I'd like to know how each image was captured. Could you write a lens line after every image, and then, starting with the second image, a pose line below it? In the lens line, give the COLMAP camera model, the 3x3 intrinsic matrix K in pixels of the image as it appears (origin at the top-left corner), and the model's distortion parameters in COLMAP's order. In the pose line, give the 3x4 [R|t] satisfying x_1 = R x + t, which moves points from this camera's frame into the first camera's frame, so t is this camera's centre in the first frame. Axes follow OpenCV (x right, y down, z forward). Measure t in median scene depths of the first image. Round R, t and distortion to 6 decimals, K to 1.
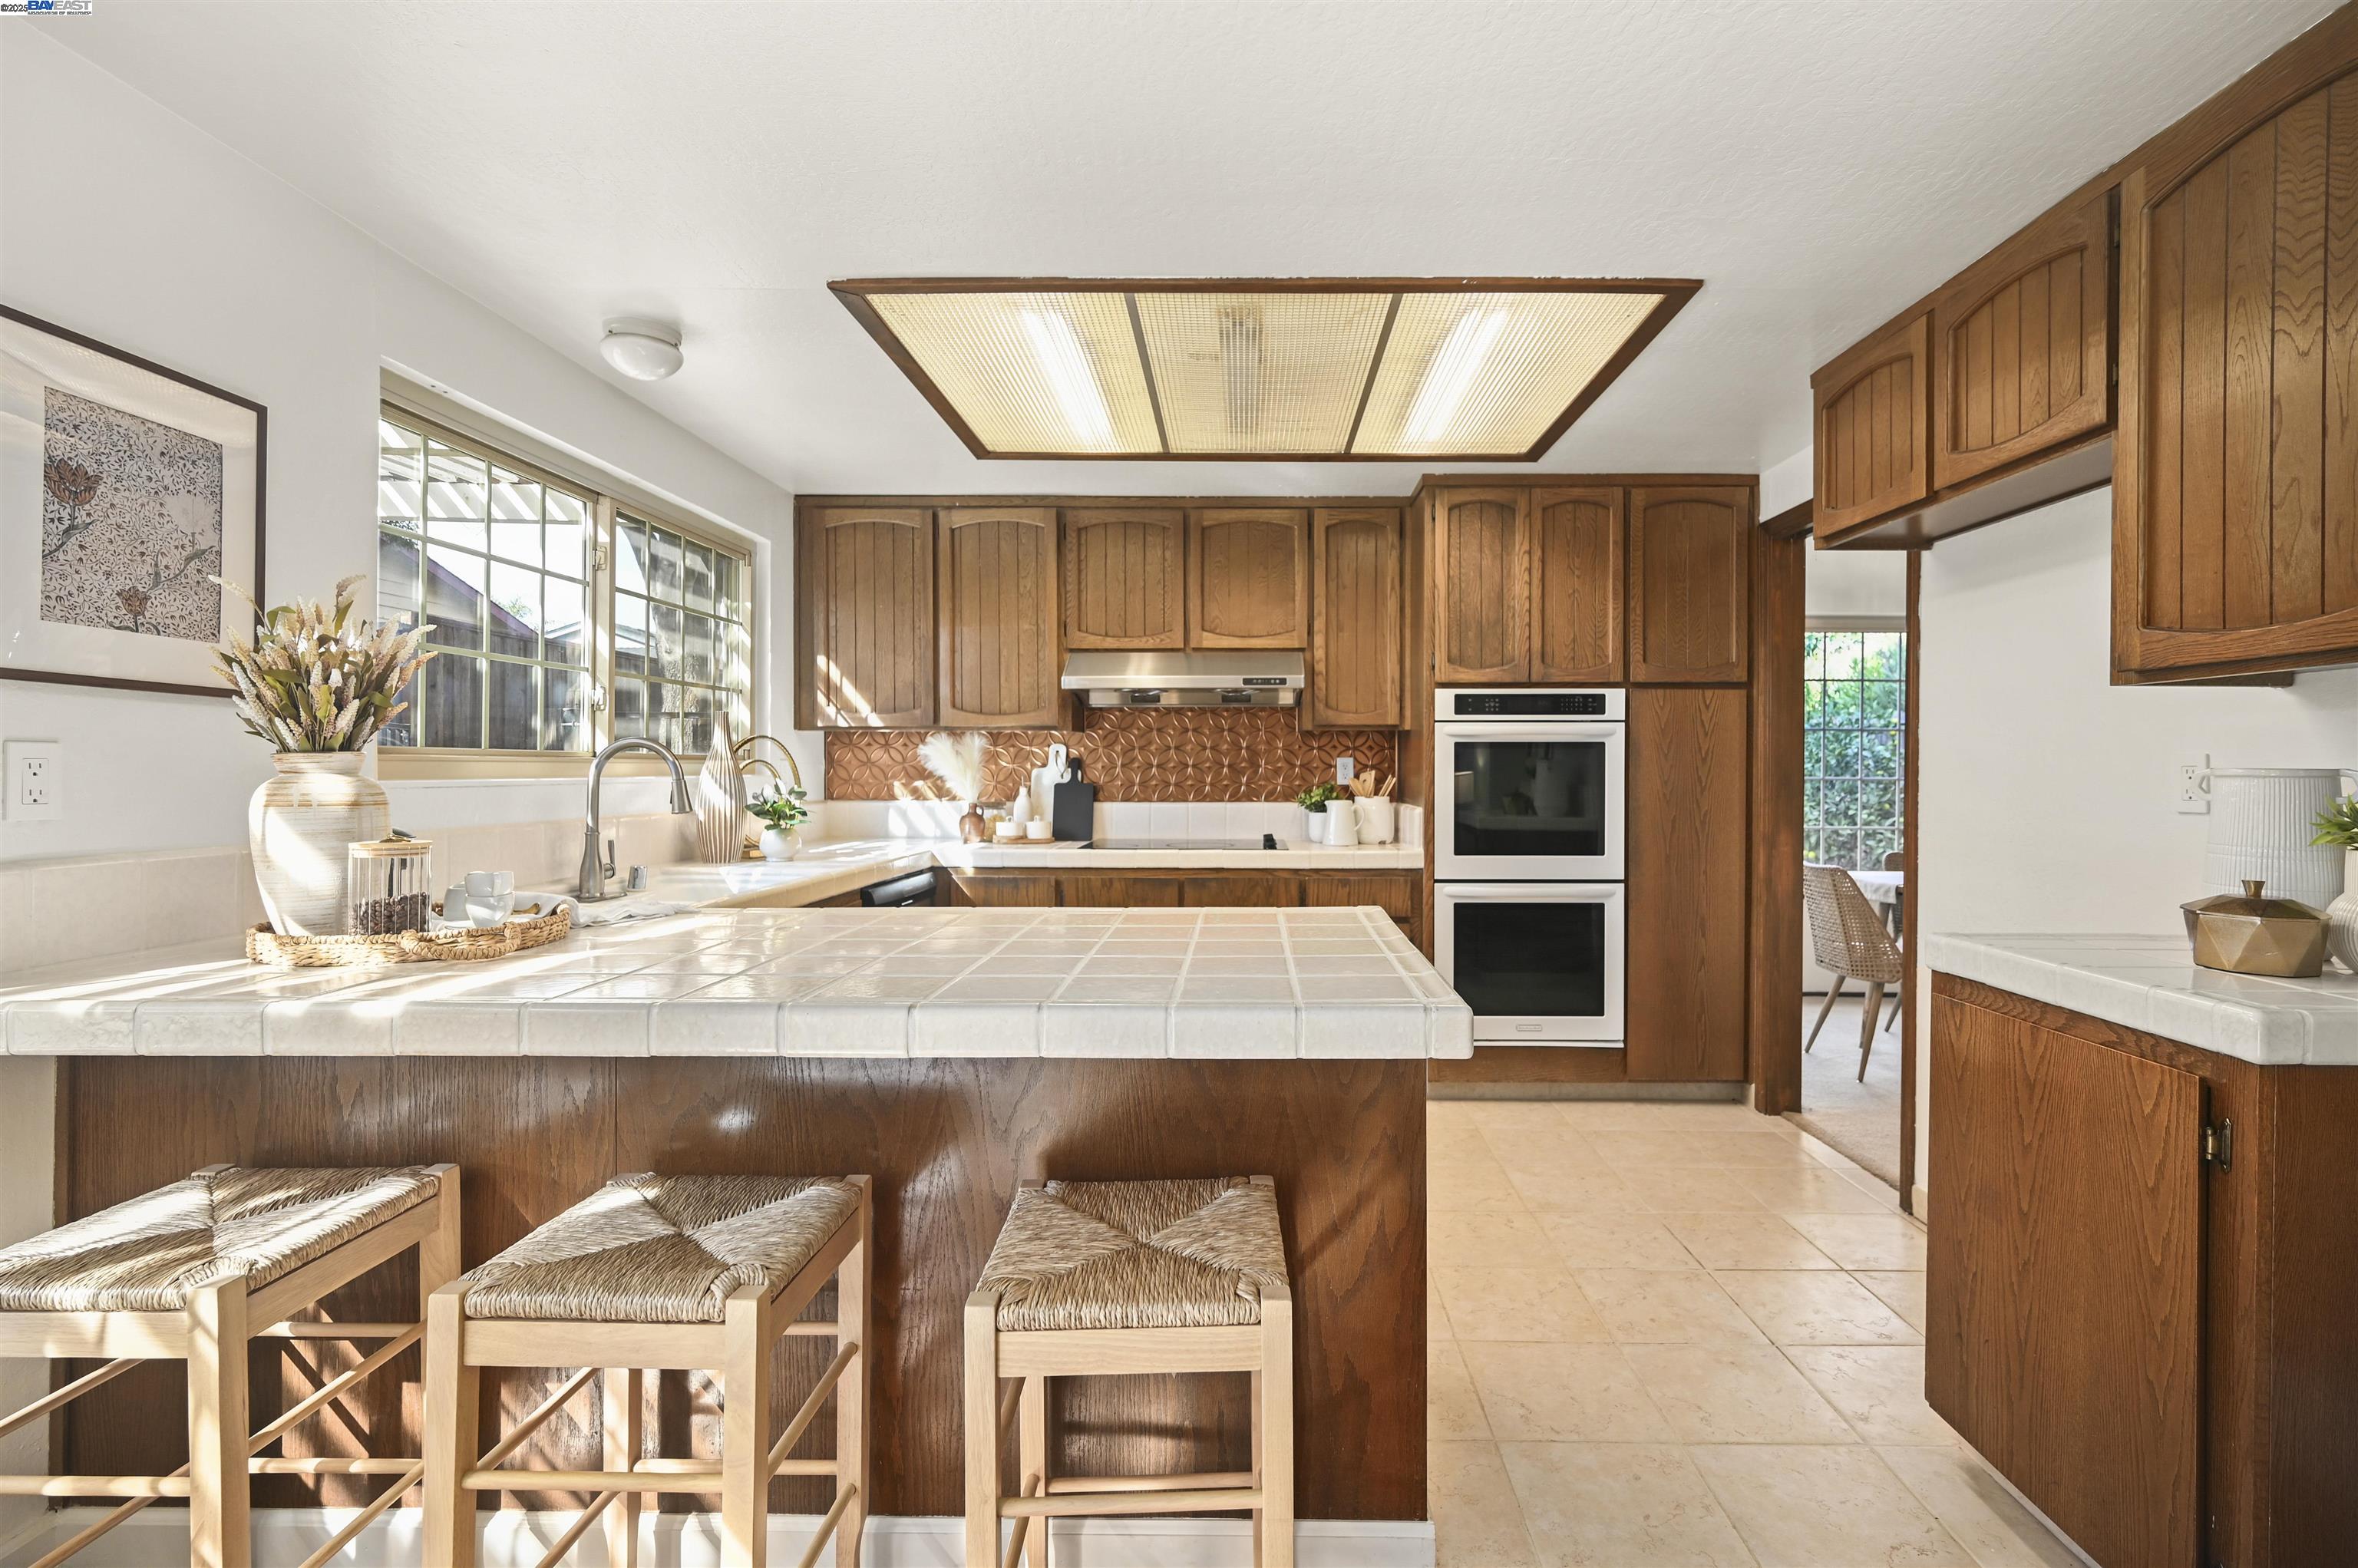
lens RADIAL K [[1058.1, 0, 1242.5], [0, 1058.1, 765.5], [0, 0, 1]] dist [0.001401, 0.000417]
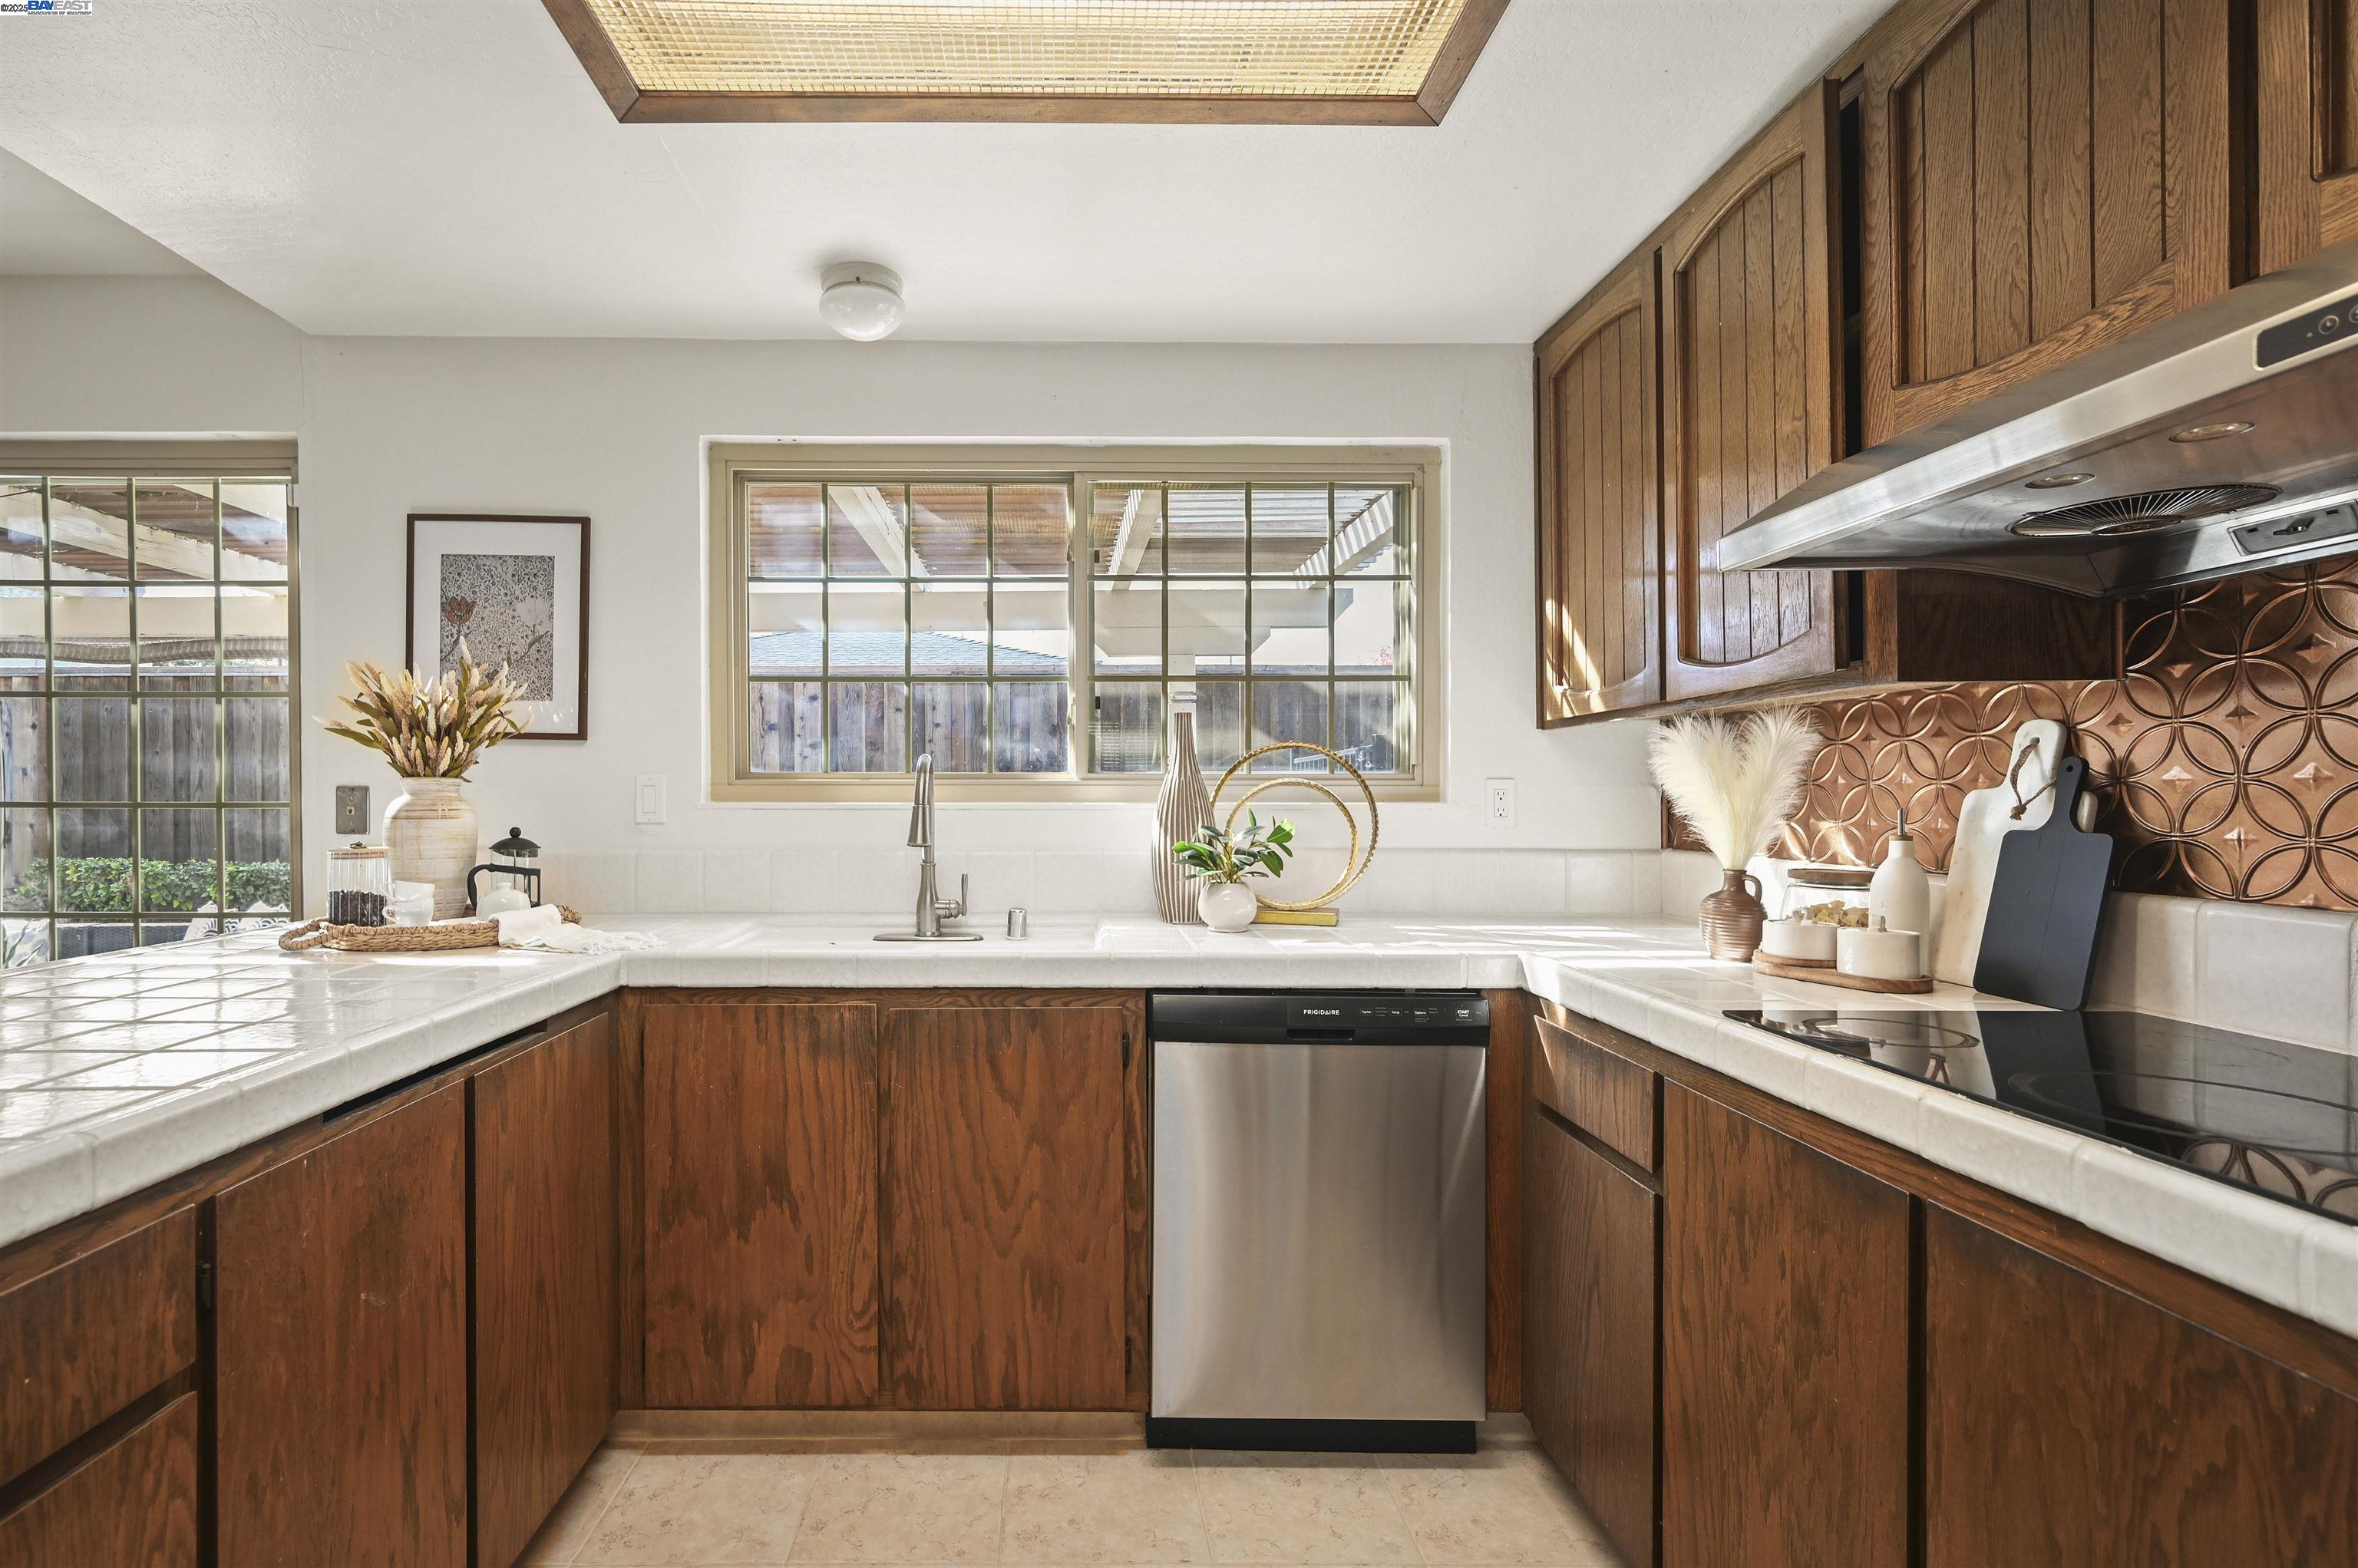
lens RADIAL K [[1074.7, 0, 1069.0], [0, 1074.7, 796.4], [0, 0, 1]] dist [0.000984, 0.000217]
pose [[0.010900, -0.003218, -0.999935, 0.208764], [0.001002, 0.999994, -0.003207, 0.006718], [0.999940, -0.000967, 0.010903, 0.788645]]
